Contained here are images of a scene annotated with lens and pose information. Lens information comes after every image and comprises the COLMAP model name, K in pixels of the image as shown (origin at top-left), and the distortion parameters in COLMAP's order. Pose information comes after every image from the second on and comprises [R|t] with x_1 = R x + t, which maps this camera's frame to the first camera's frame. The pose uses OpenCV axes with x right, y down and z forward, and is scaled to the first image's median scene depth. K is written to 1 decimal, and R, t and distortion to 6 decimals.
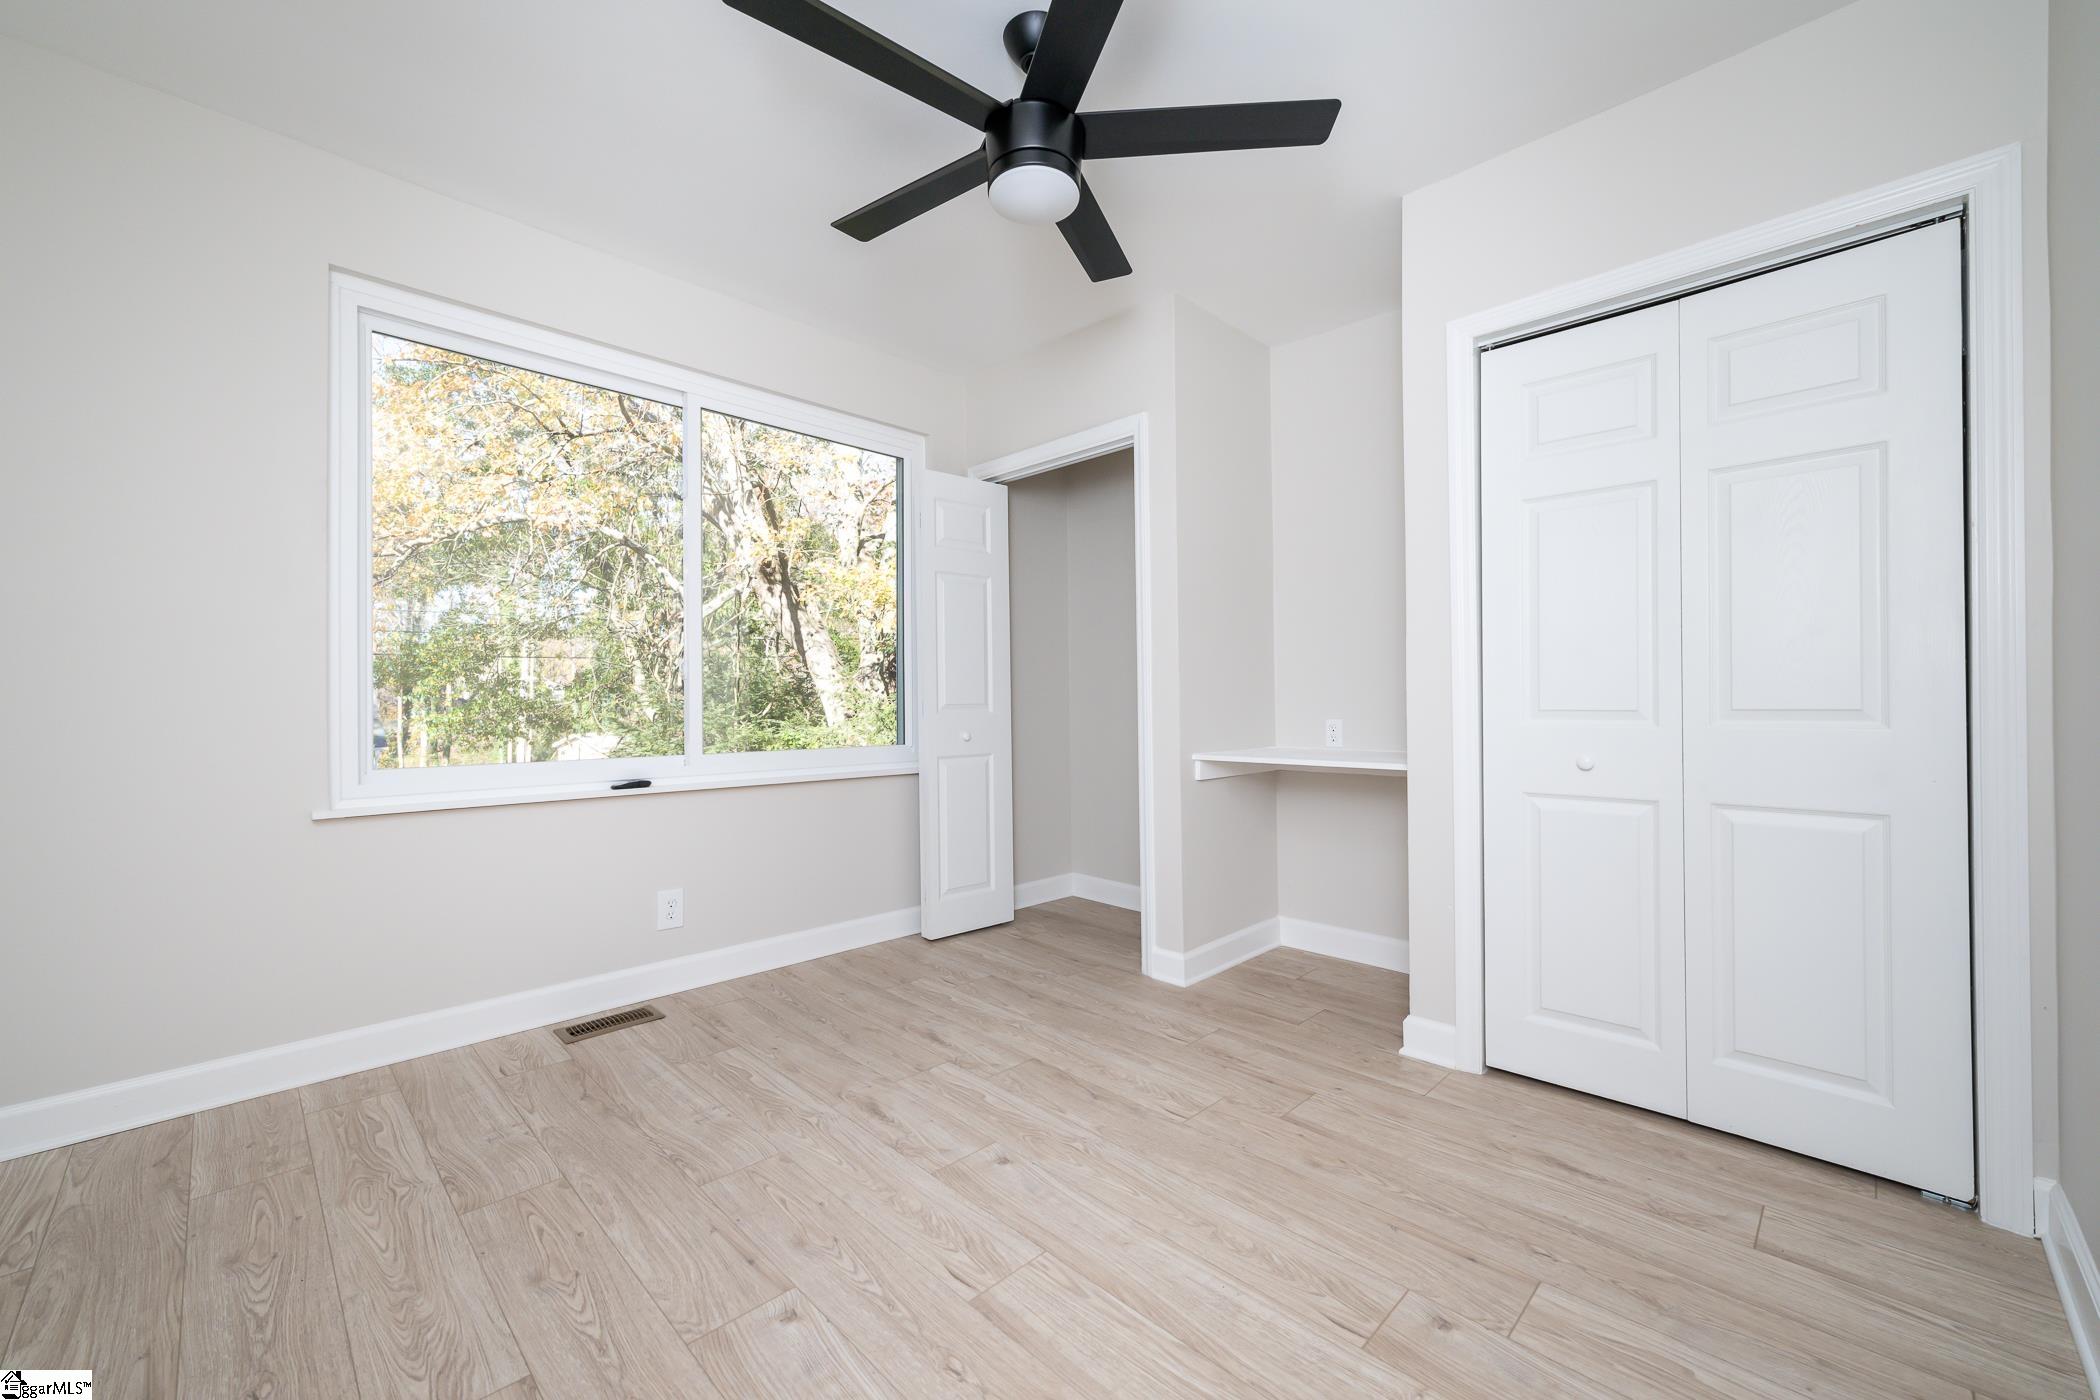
lens RADIAL K [[835.7, 0, 1016.1], [0, 835.7, 698.2], [0, 0, 1]] dist [0.001586, -0.000129]
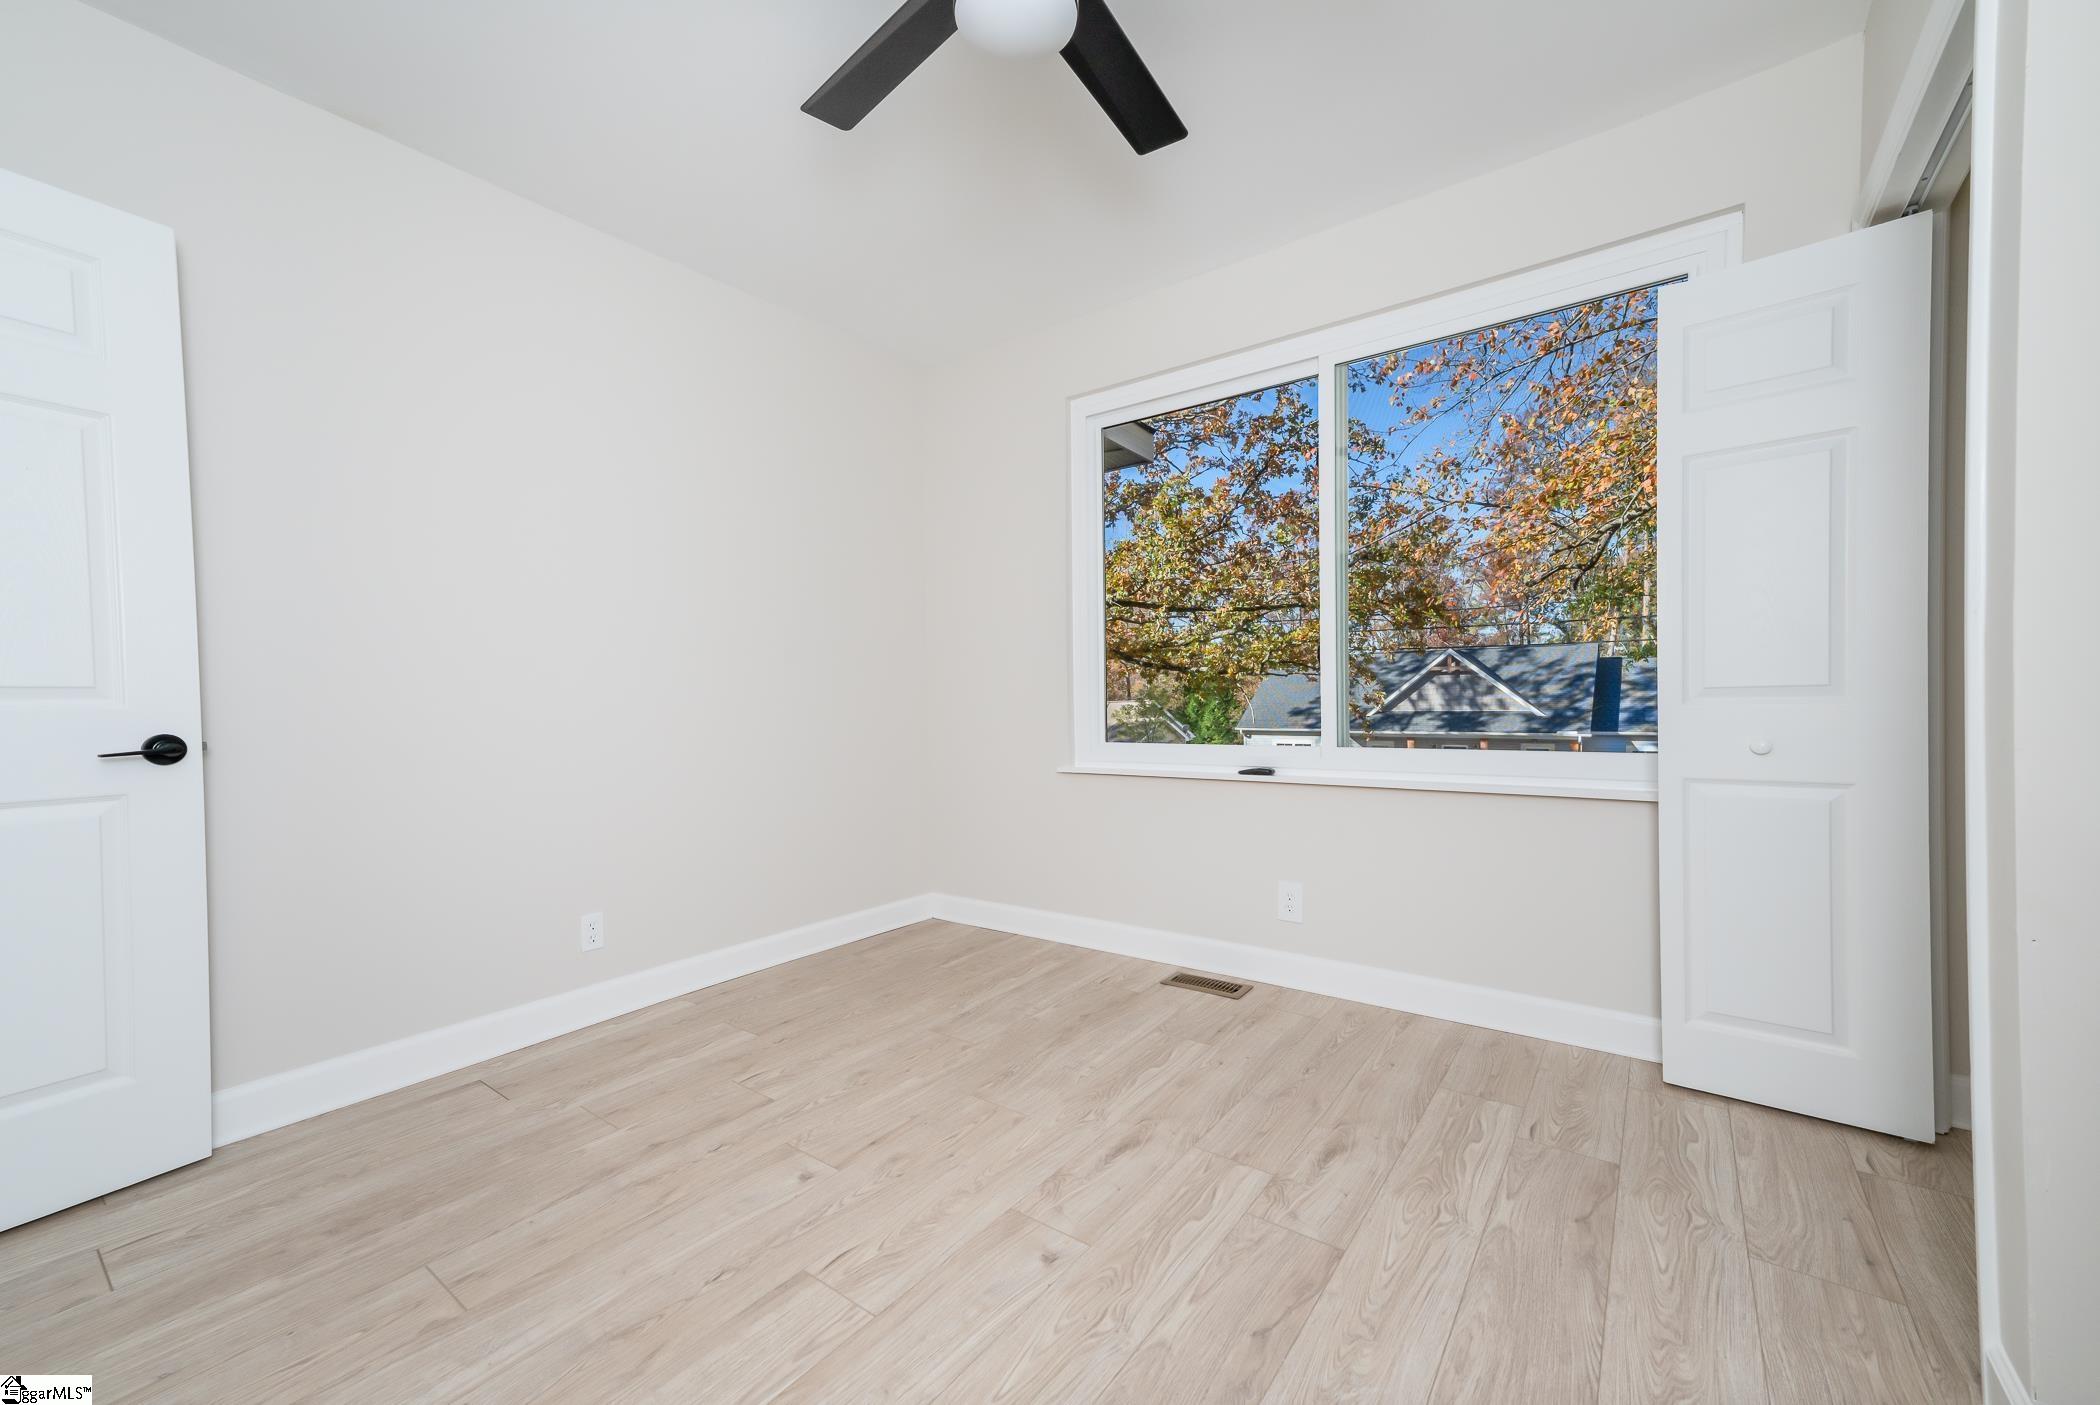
lens RADIAL K [[829.8, 0, 1050.0], [0, 829.8, 702.5], [0, 0, 1]] dist [0.017844, -0.000125]
pose [[0.160711, 0.005001, -0.986989, 0.648394], [0.018700, 0.999792, 0.008111, 0.006203], [0.986824, -0.019760, 0.160584, 0.729050]]
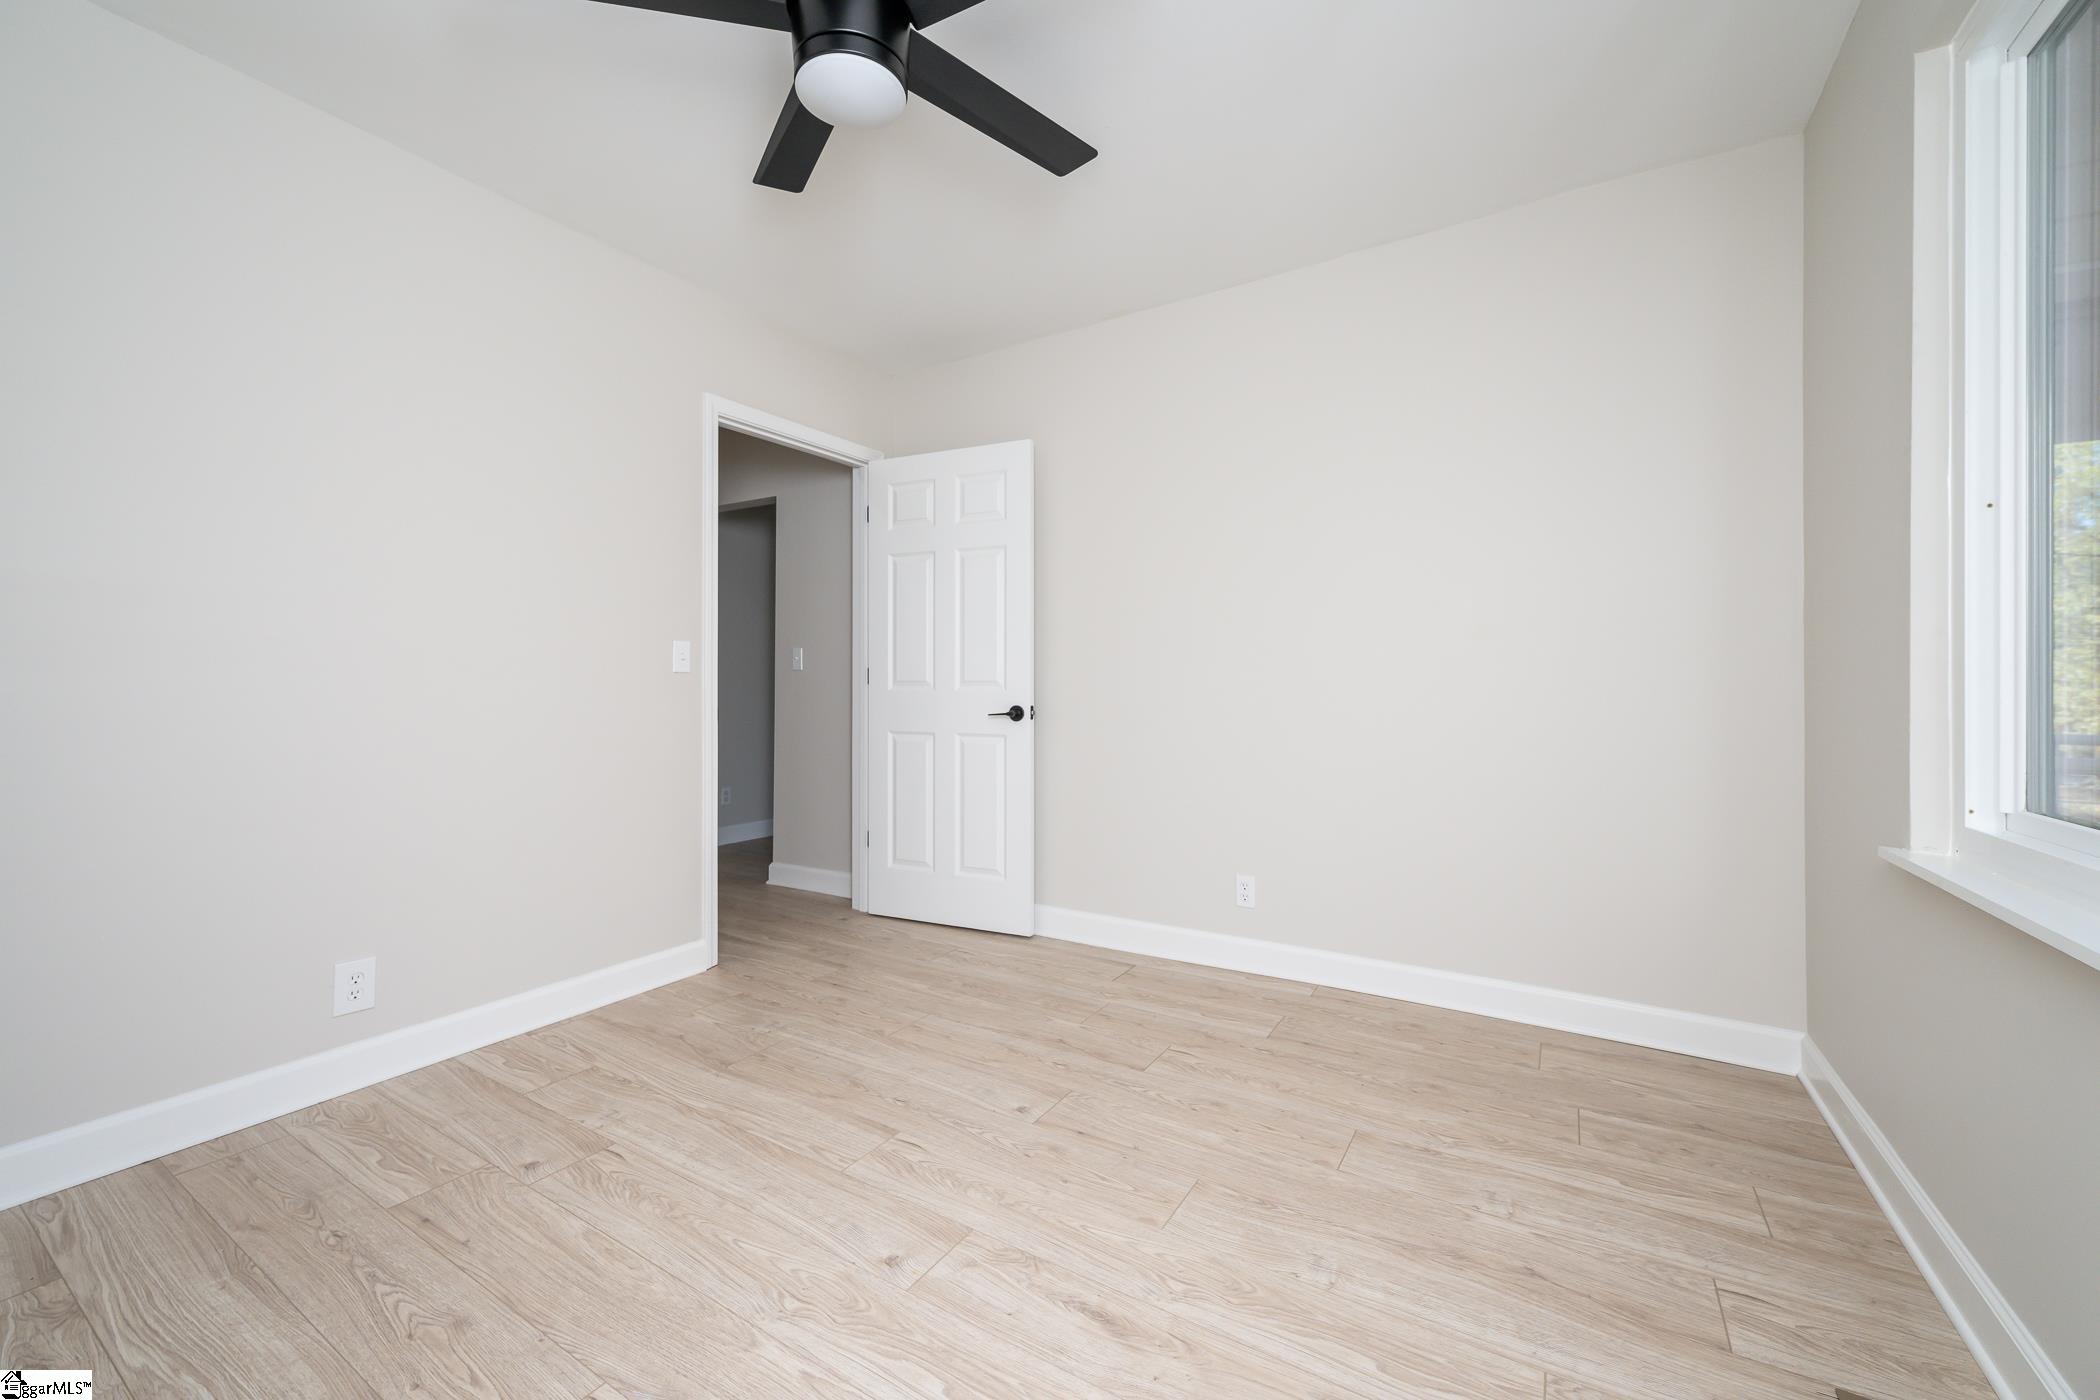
lens RADIAL K [[835.7, 0, 1016.1], [0, 835.7, 698.2], [0, 0, 1]] dist [0.001586, -0.000129]
pose [[-0.974618, 0.004646, -0.223825, 0.037928], [0.002680, 0.999955, 0.009086, 0.005522], [0.223857, 0.008256, -0.974587, 1.492819]]
